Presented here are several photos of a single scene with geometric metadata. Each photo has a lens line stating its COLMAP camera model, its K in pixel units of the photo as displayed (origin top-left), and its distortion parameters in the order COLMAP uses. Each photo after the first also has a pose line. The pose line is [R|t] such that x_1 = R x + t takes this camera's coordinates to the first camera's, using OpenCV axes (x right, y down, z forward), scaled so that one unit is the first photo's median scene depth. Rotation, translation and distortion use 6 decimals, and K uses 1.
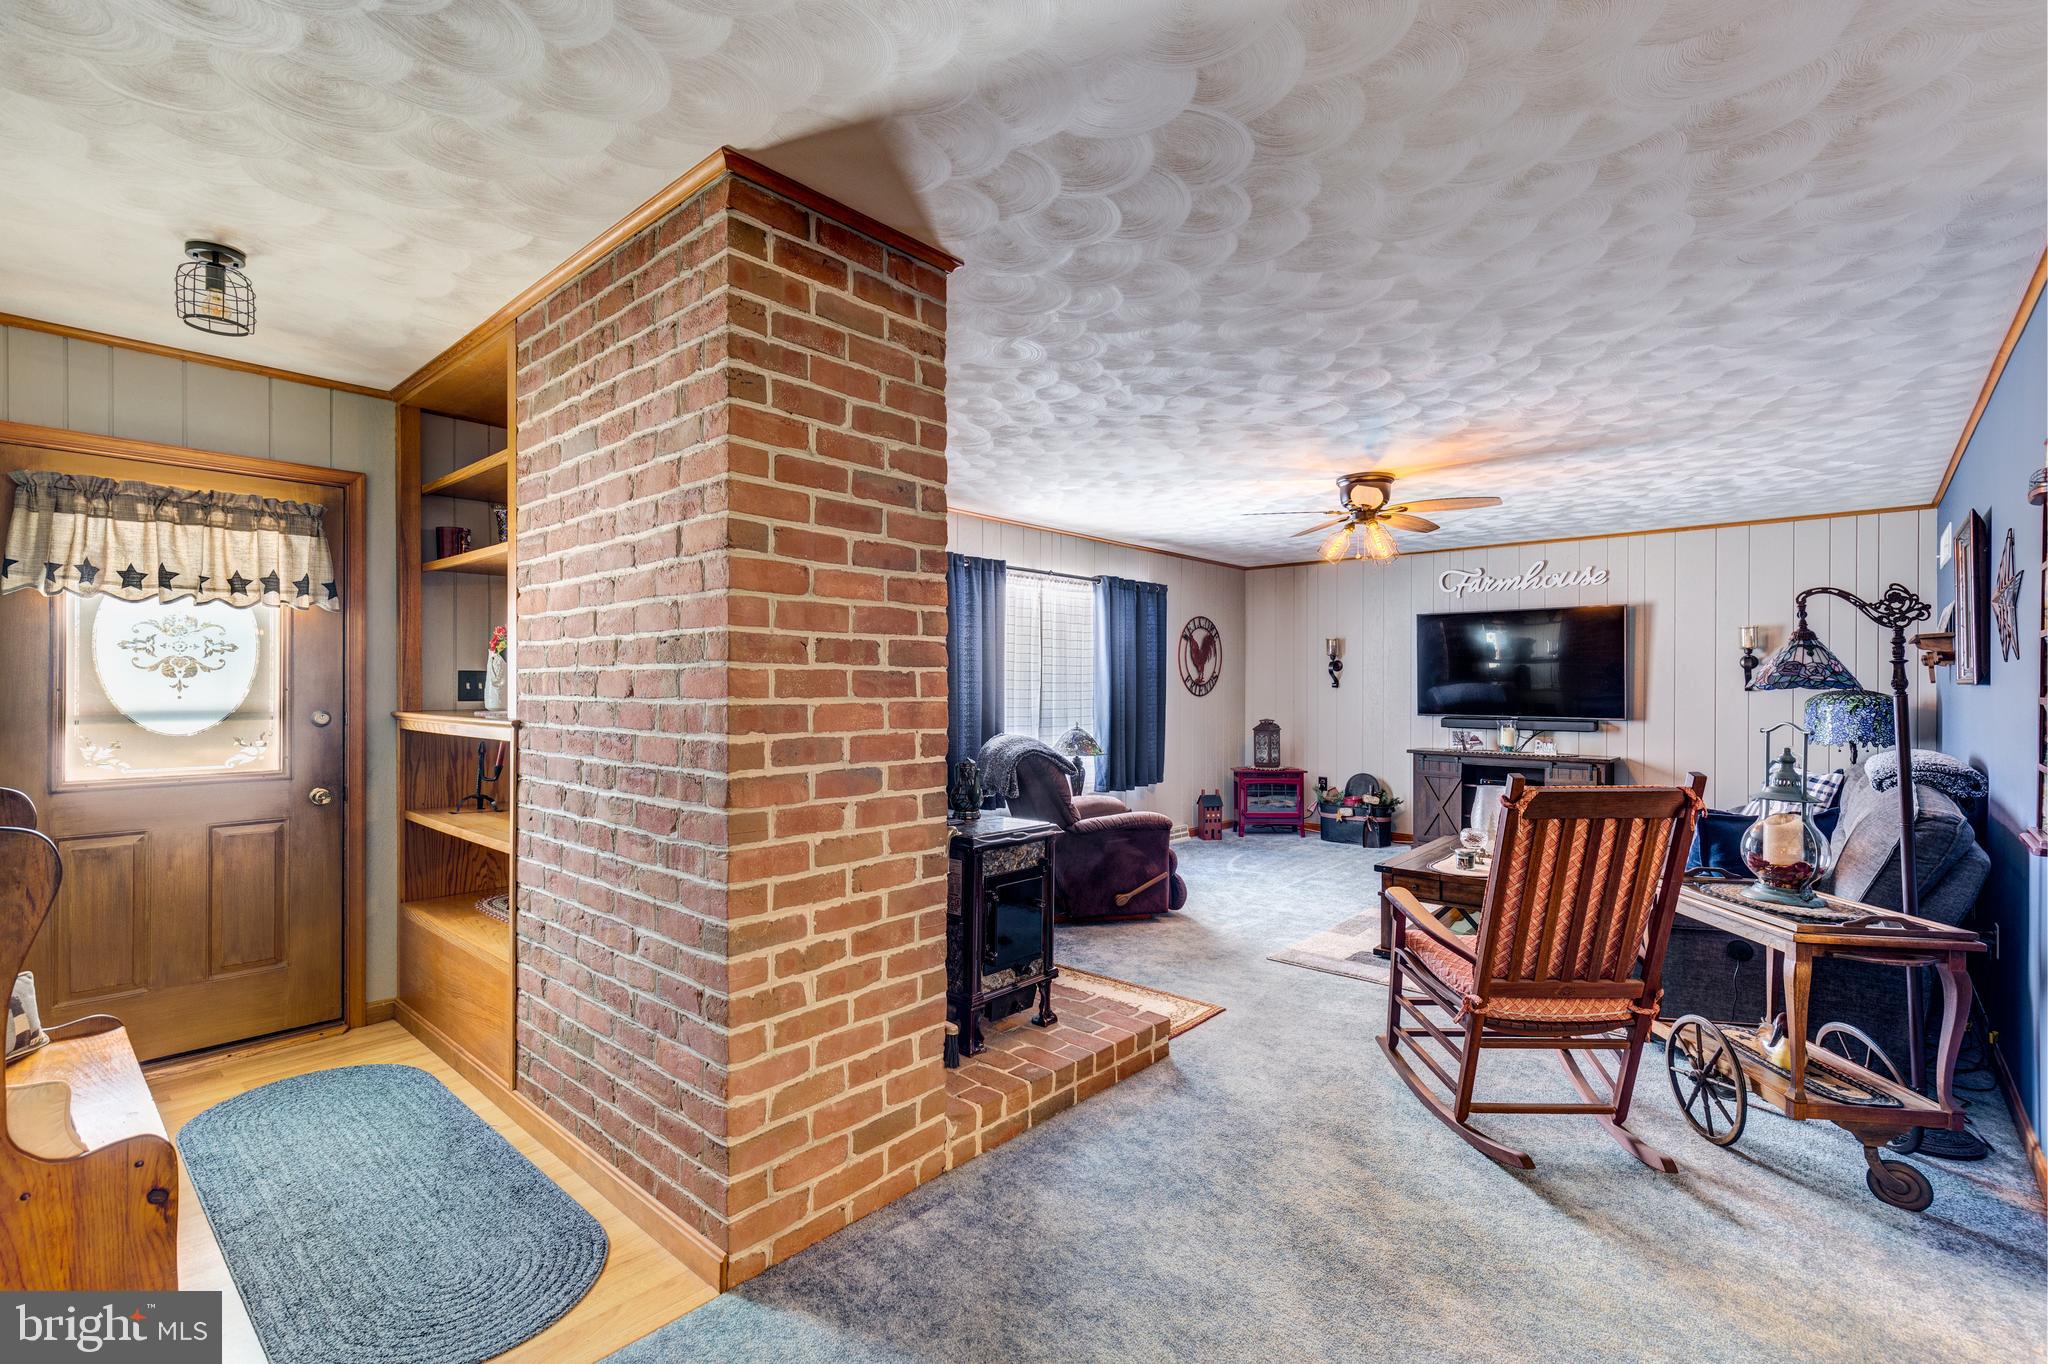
lens RADIAL K [[915.3, 0, 1024.2], [0, 915.3, 688.5], [0, 0, 1]] dist [0.006857, -0.000345]
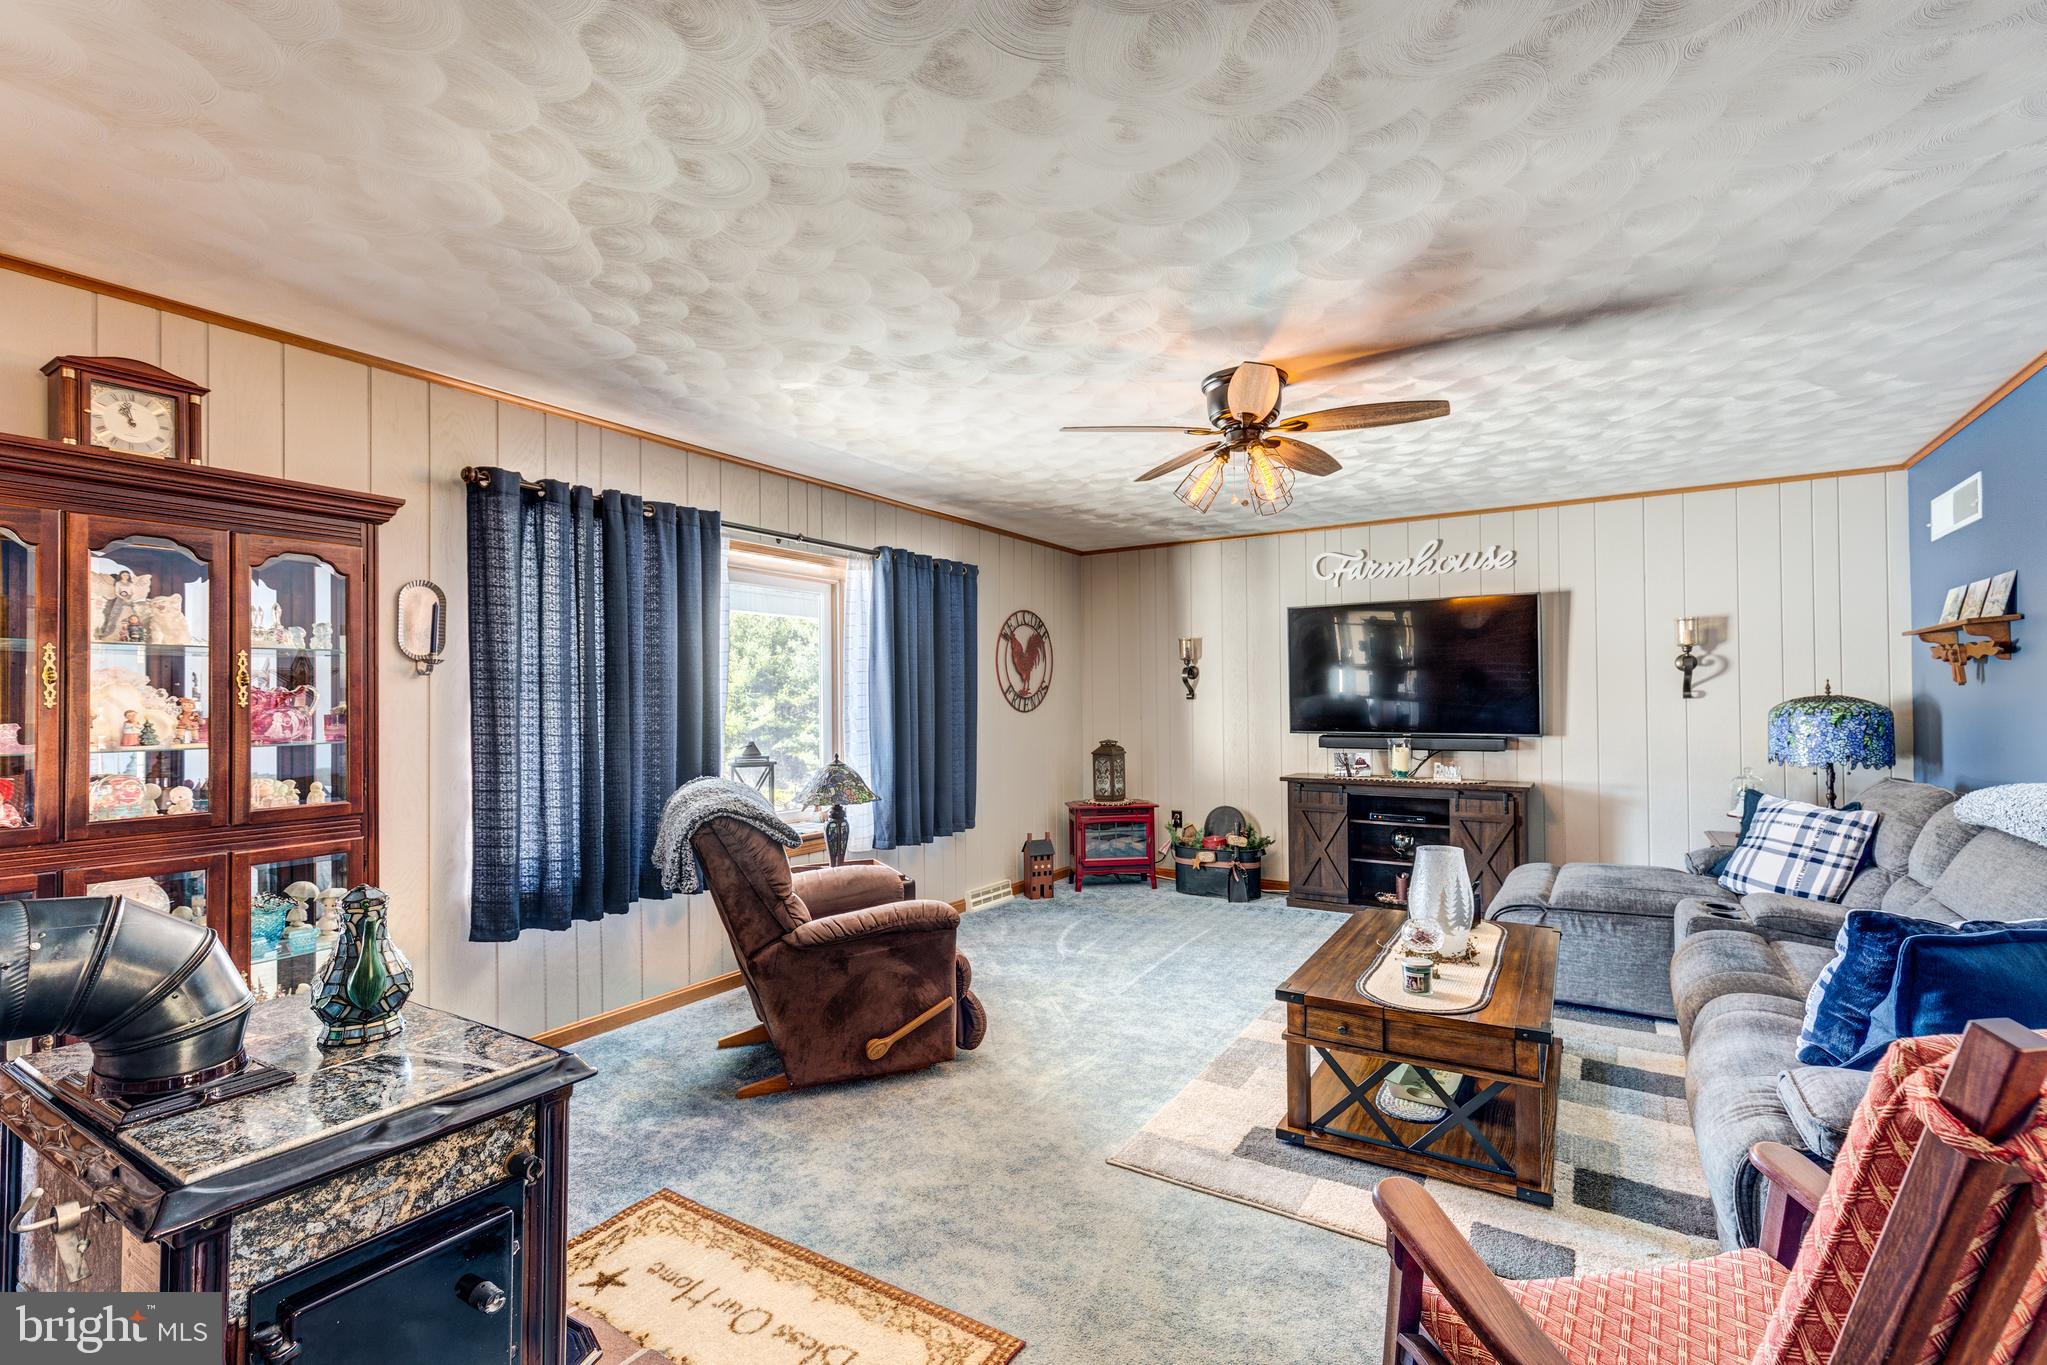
lens RADIAL K [[908.4, 0, 1026.6], [0, 908.4, 689.6], [0, 0, 1]] dist [0.003362, -0.000090]
pose [[0.986532, -0.008619, 0.163343, 0.078786], [0.010964, 0.999849, -0.013460, -0.000492], [-0.163202, 0.015070, 0.986478, 0.276802]]
